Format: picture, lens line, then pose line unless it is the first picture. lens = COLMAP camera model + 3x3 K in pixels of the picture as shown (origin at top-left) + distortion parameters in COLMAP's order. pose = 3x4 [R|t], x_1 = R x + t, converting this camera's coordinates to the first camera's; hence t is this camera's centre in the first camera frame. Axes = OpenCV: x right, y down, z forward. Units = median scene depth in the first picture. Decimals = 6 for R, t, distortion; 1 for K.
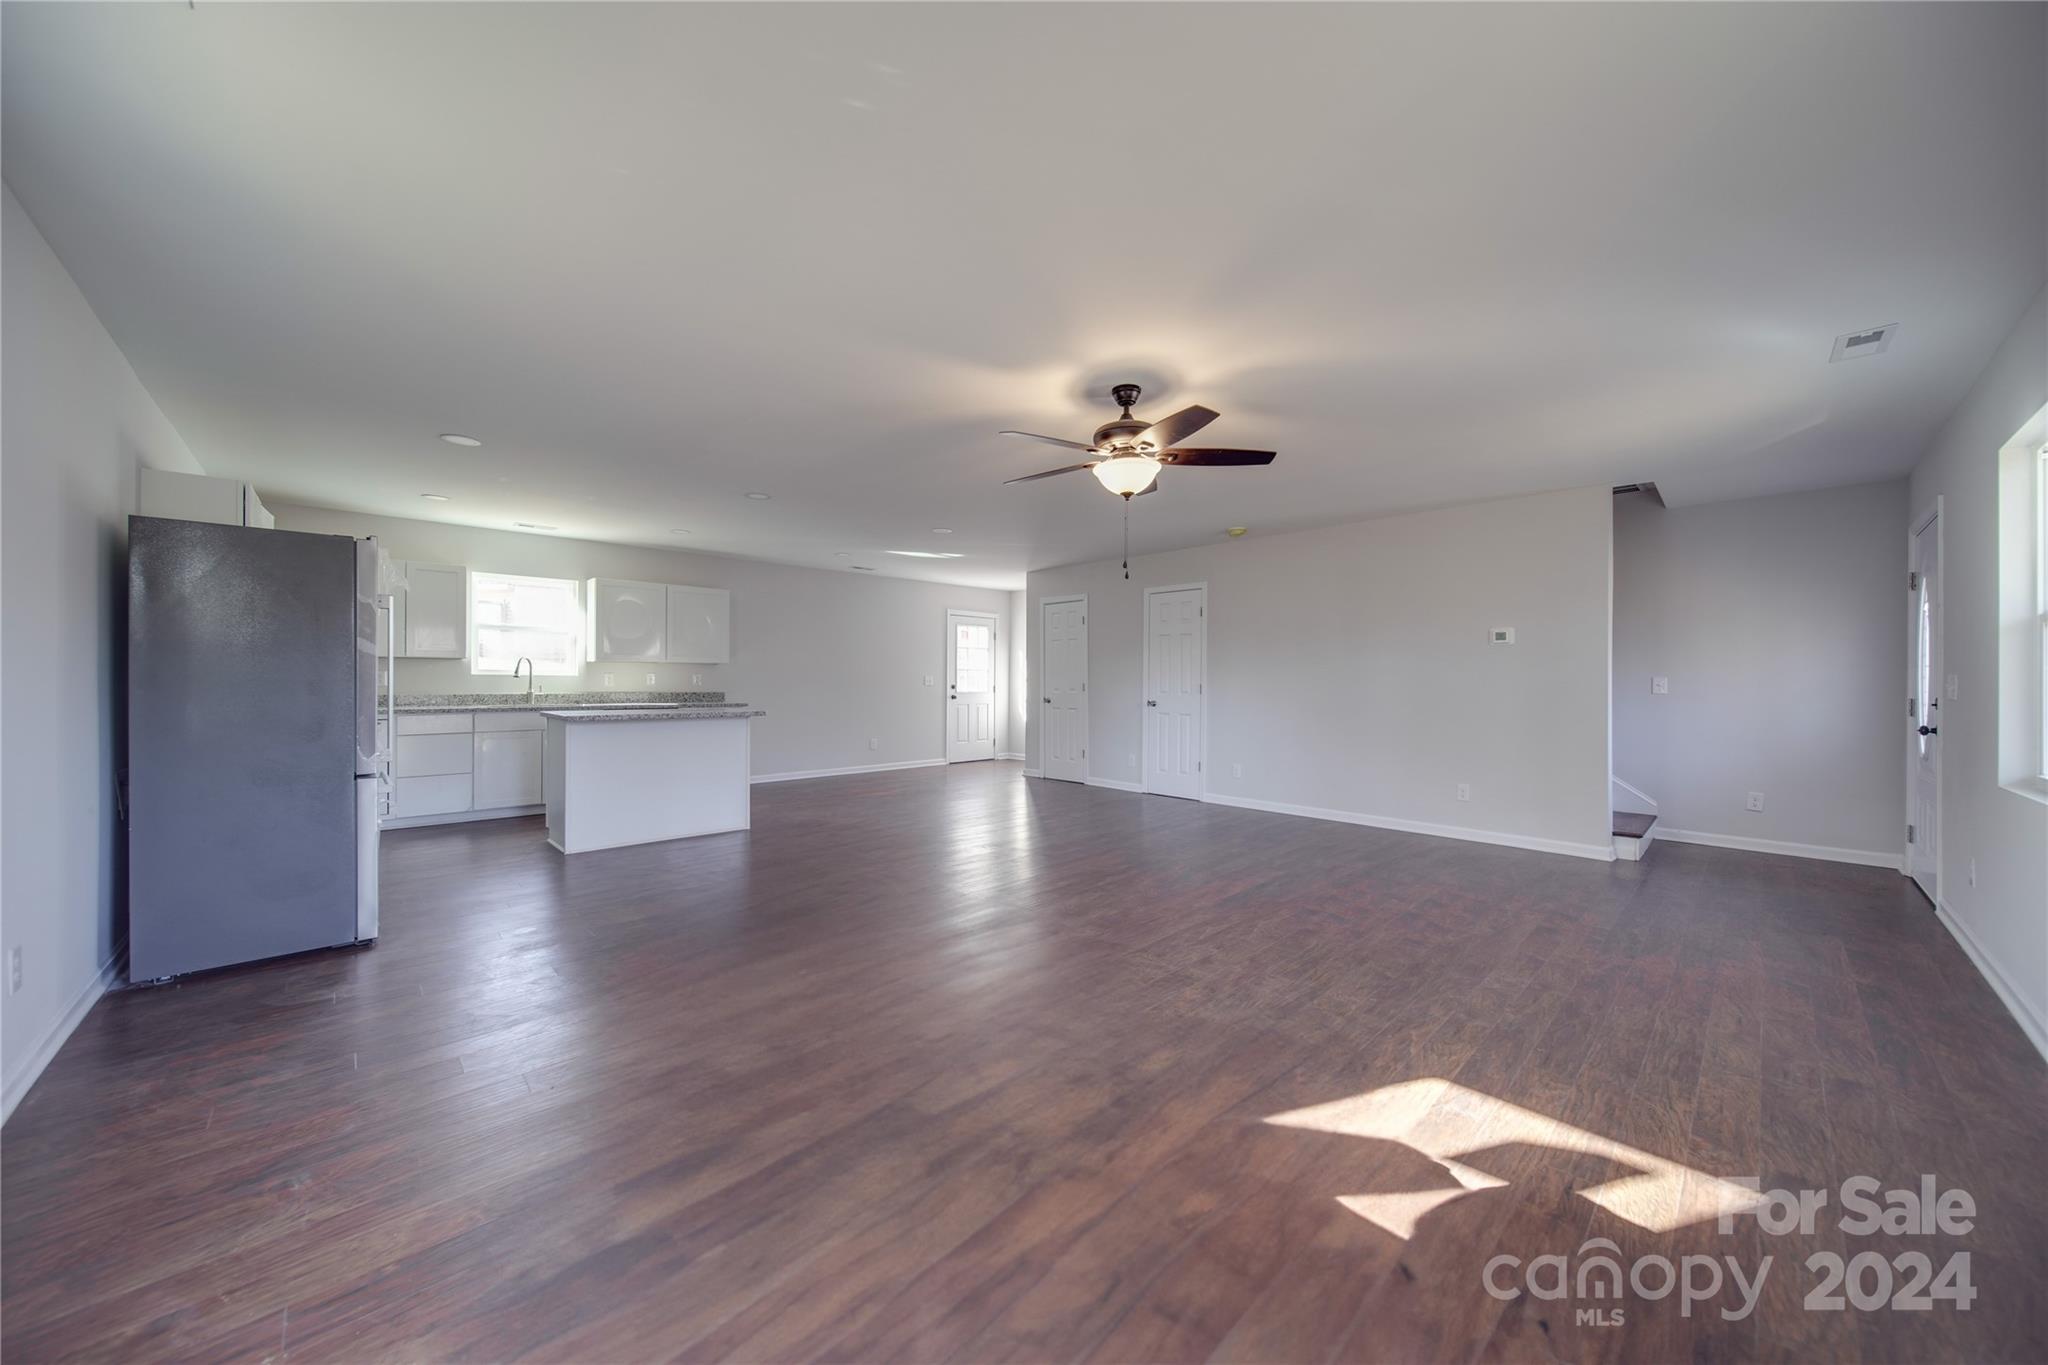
lens RADIAL K [[713.0, 0, 1027.7], [0, 713.0, 681.4], [0, 0, 1]] dist [-0.000435, -0.000022]
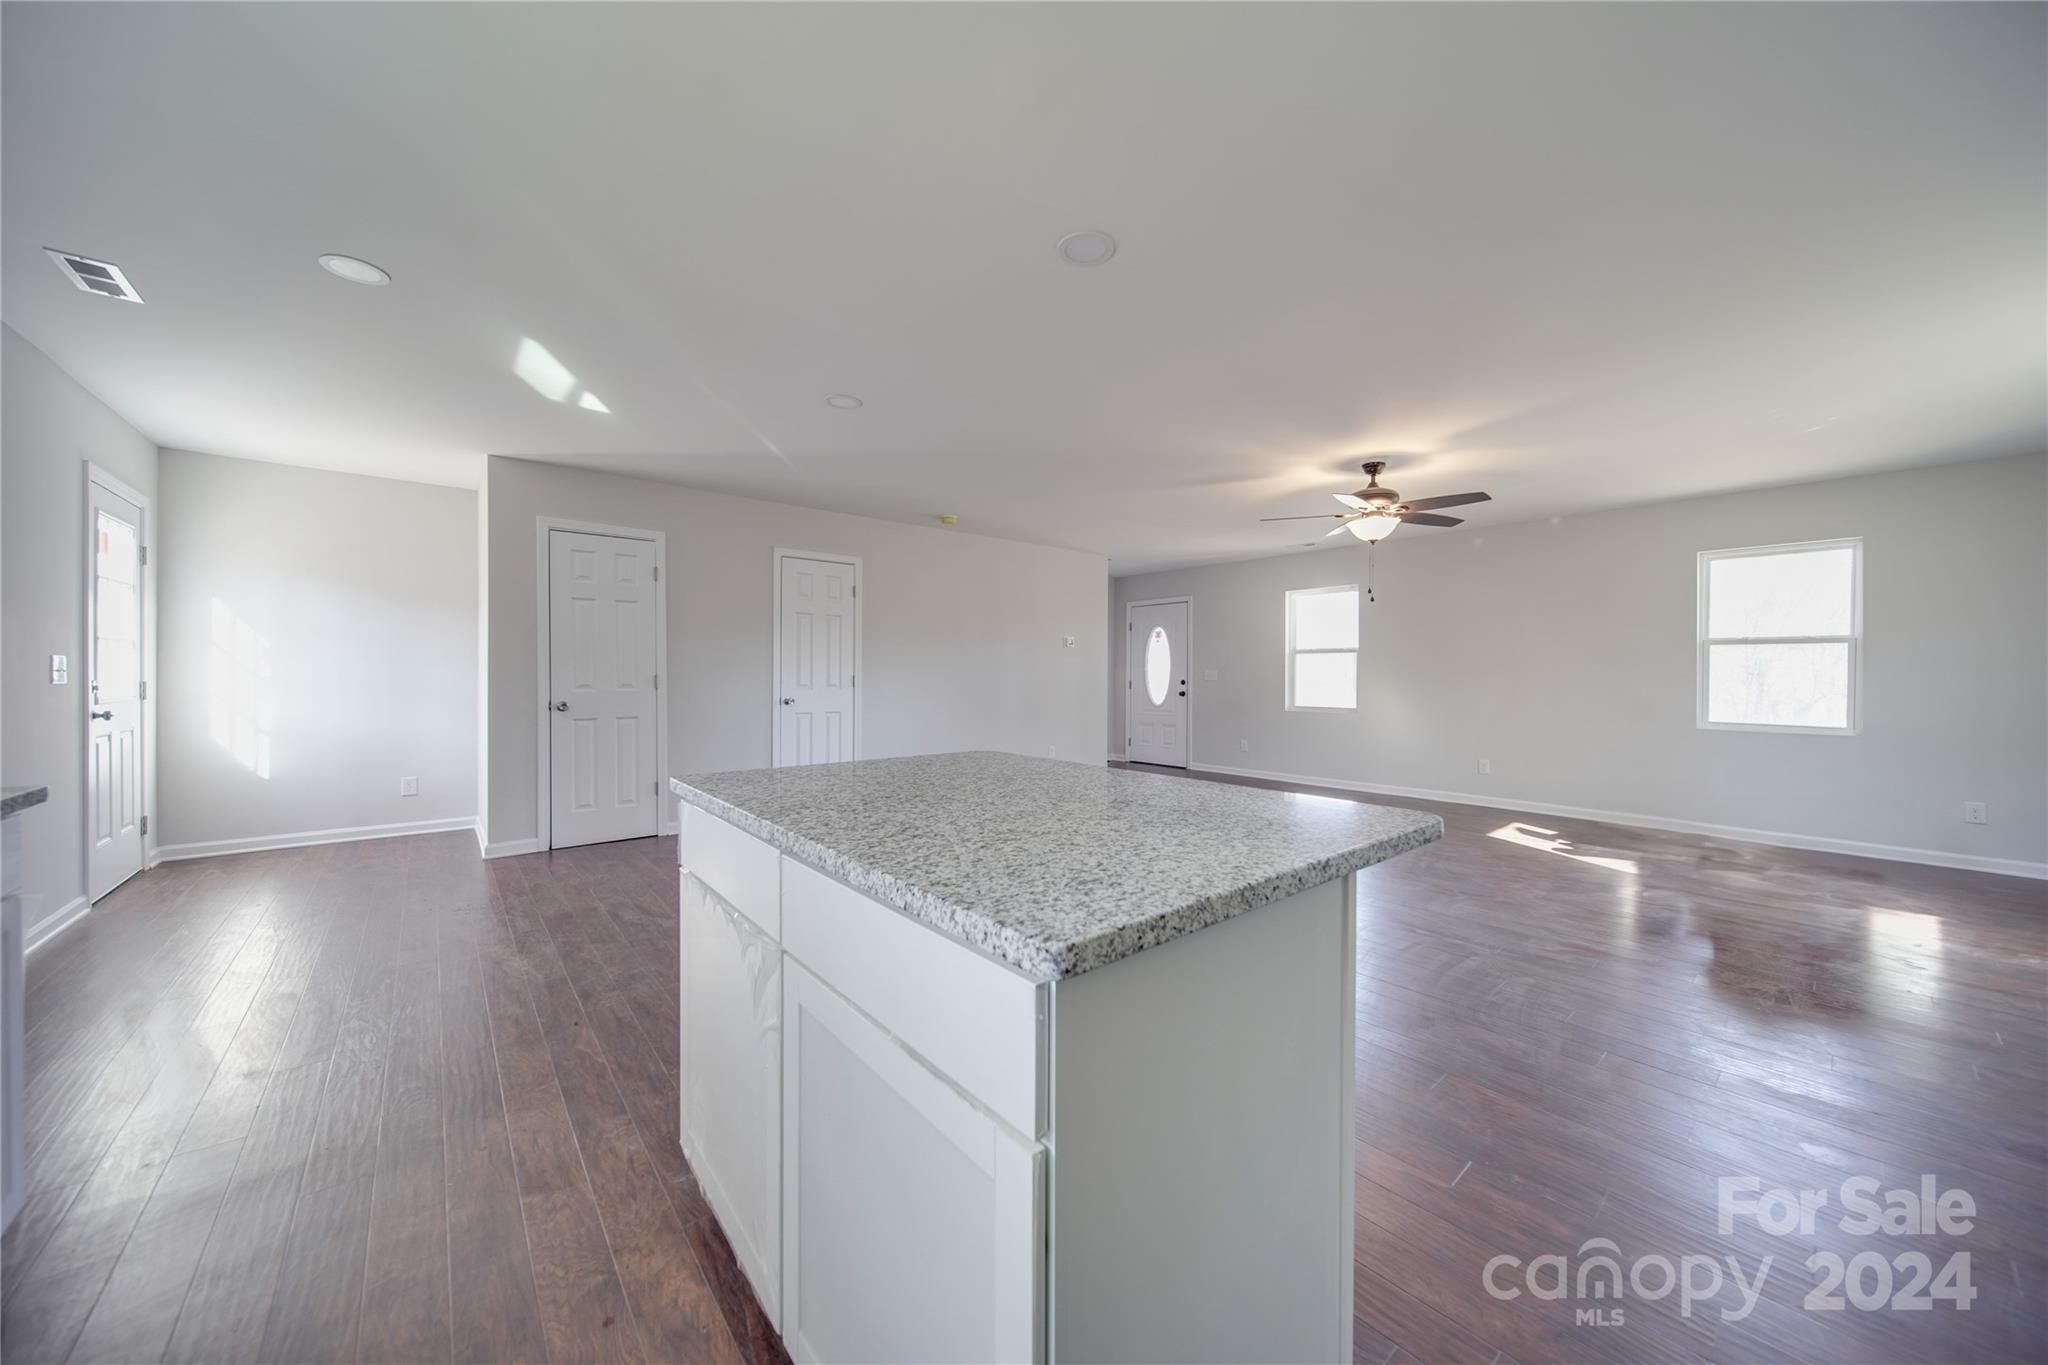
lens RADIAL K [[713.0, 0, 1029.1], [0, 713.0, 676.4], [0, 0, 1]] dist [-0.000435, -0.000022]
pose [[0.069063, -0.008699, 0.997574, -0.584359], [-0.004128, 0.999951, 0.009005, -0.002885], [-0.997604, -0.004740, 0.069024, 0.706760]]
